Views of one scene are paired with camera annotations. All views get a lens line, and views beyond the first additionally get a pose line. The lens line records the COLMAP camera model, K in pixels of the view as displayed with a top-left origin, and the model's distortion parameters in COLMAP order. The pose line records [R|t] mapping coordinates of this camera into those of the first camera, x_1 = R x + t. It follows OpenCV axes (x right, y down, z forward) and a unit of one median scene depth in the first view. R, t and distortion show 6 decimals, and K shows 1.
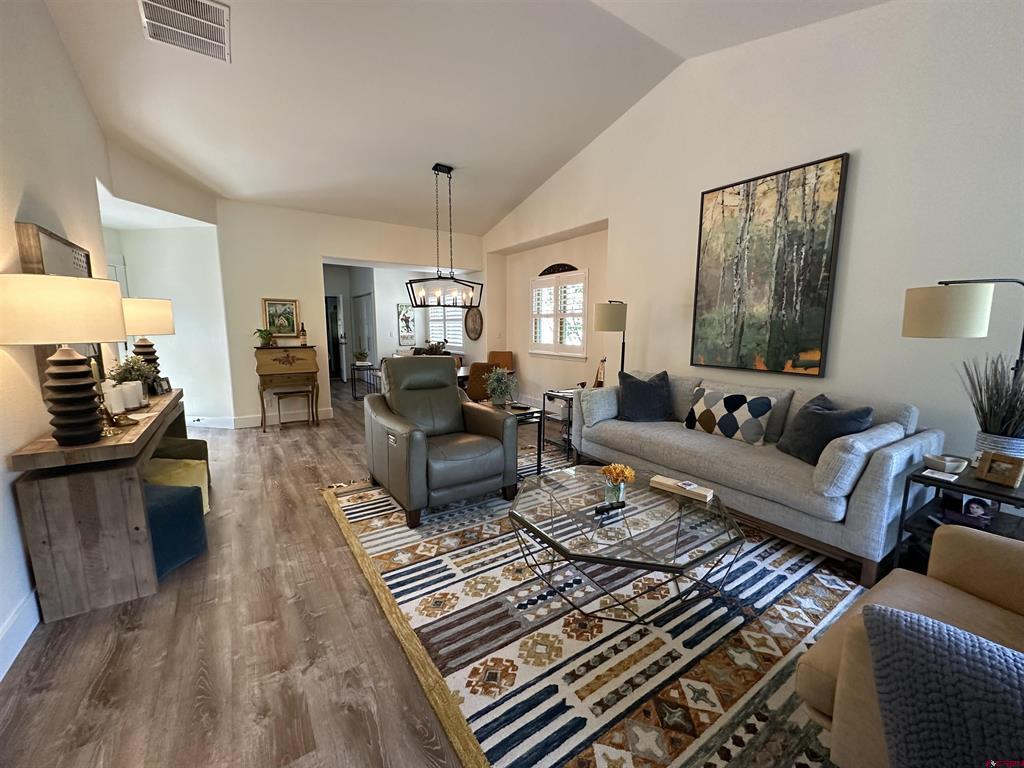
lens RADIAL K [[409.3, 0, 512.0], [0, 409.3, 384.0], [0, 0, 1]] dist [-0.001843, -0.000128]
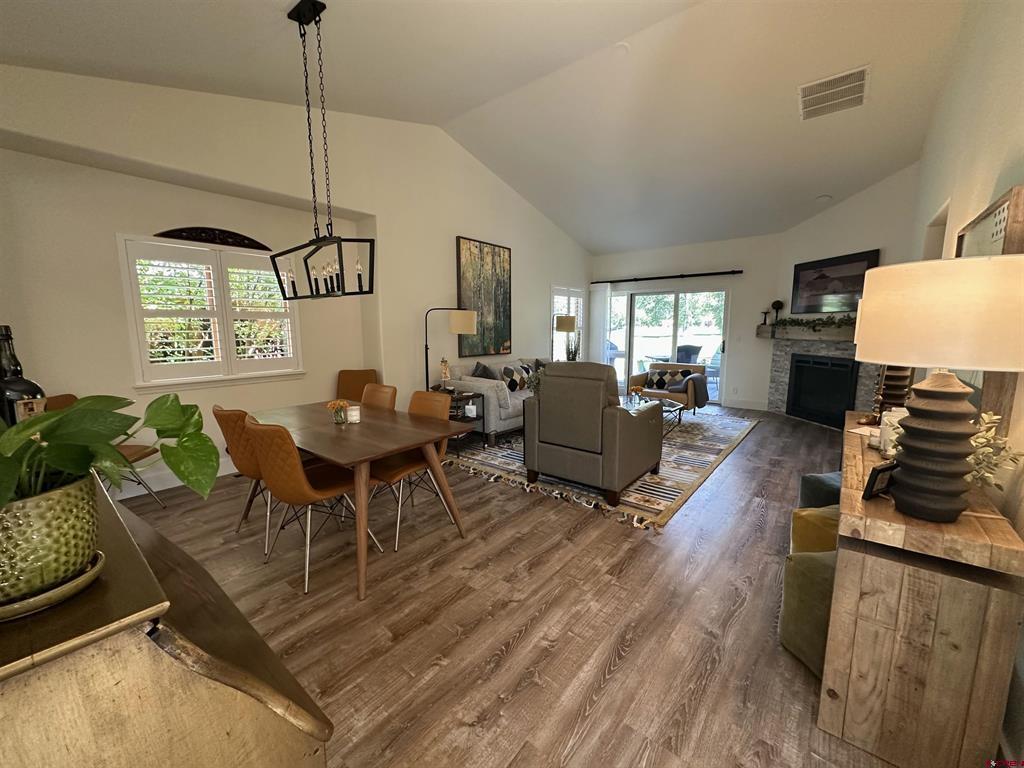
lens RADIAL K [[409.3, 0, 512.0], [0, 409.3, 384.0], [0, 0, 1]] dist [-0.001843, -0.000128]
pose [[-0.294728, -0.132636, 0.946331, -1.145989], [0.136763, 0.974270, 0.179146, -0.221553], [-0.945744, 0.182223, -0.269005, 1.479130]]
